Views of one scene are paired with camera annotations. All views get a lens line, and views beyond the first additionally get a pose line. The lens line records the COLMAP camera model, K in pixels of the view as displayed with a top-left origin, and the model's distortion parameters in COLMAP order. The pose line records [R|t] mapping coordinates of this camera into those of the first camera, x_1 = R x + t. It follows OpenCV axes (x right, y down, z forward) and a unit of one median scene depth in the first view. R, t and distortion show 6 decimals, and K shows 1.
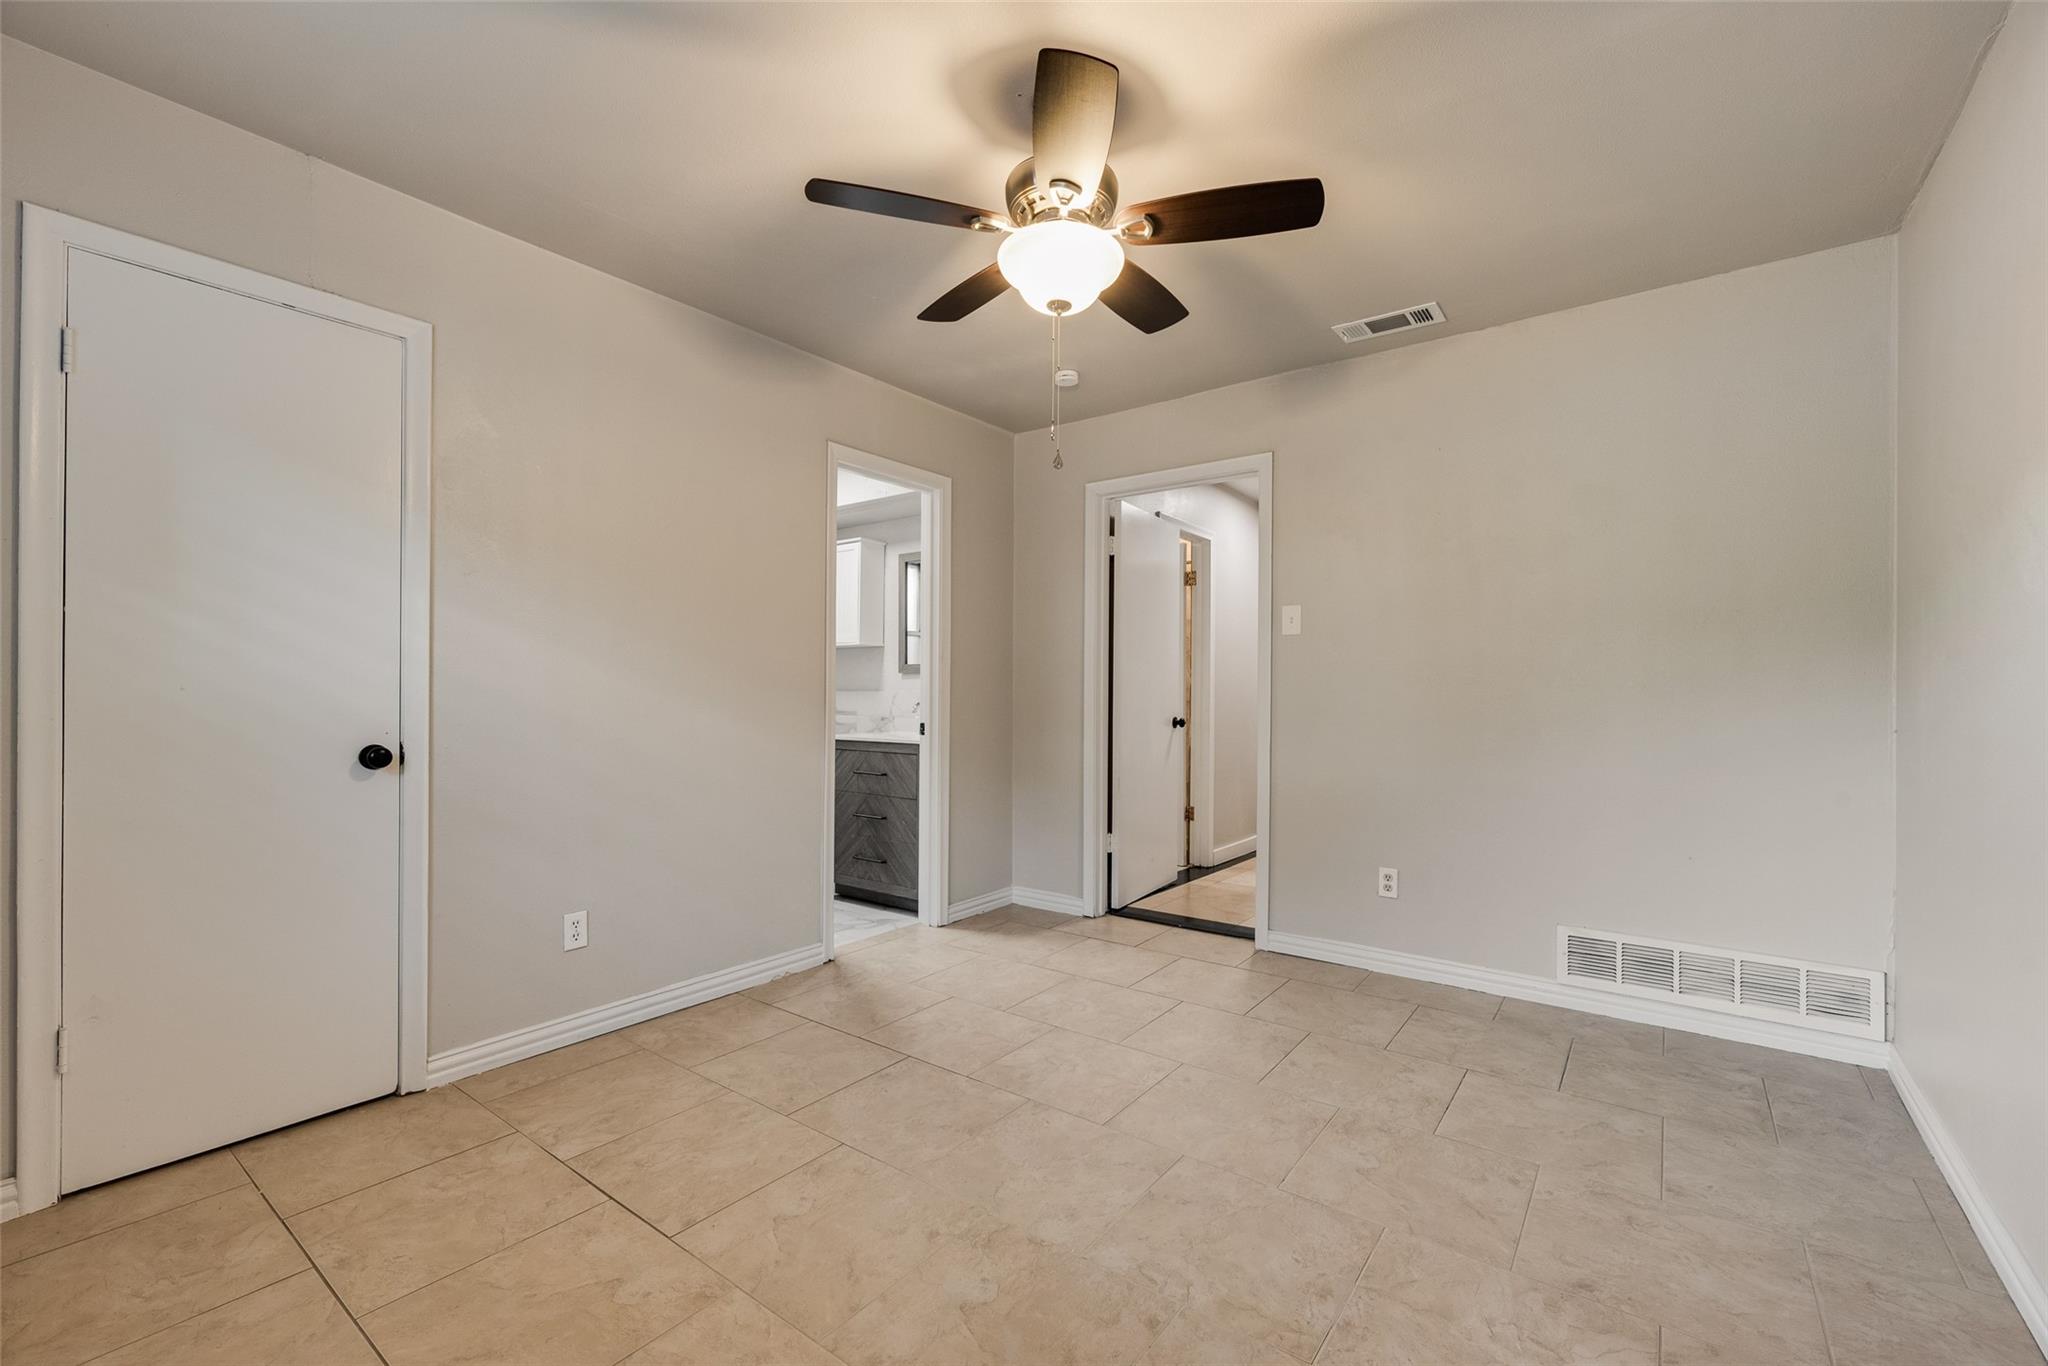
lens RADIAL K [[851.6, 0, 1018.2], [0, 851.6, 688.5], [0, 0, 1]] dist [0.001188, 0.000056]
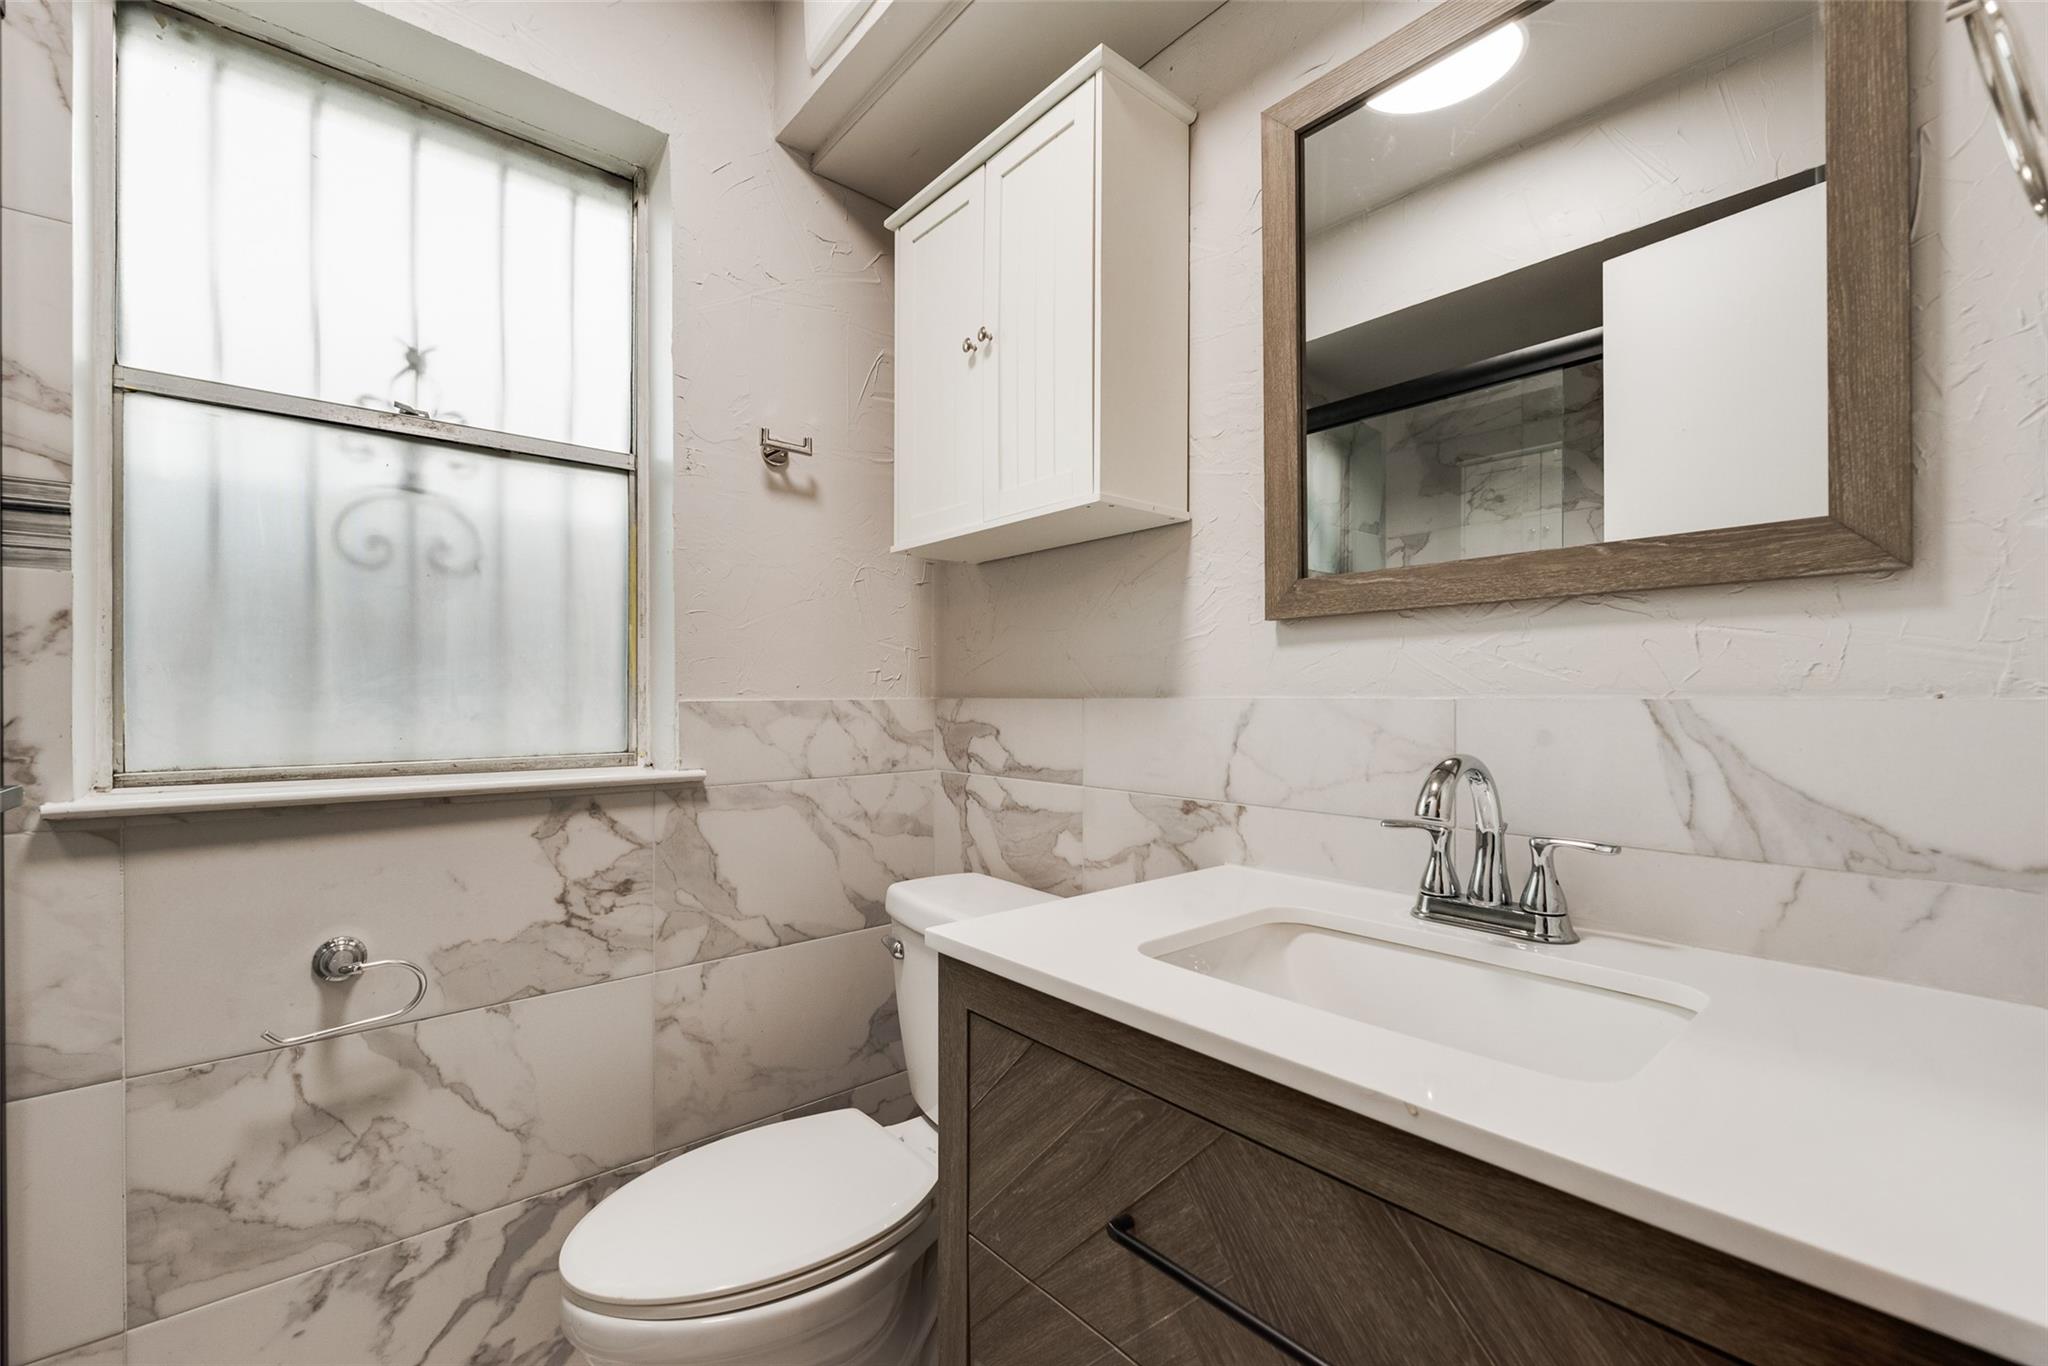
lens RADIAL K [[851.6, 0, 1035.1], [0, 851.6, 685.6], [0, 0, 1]] dist [0.001188, 0.000056]
pose [[0.978368, -0.005577, -0.206795, -0.150952], [0.005621, 0.999984, -0.000377, -0.000573], [0.206794, -0.000793, 0.978384, 0.741571]]
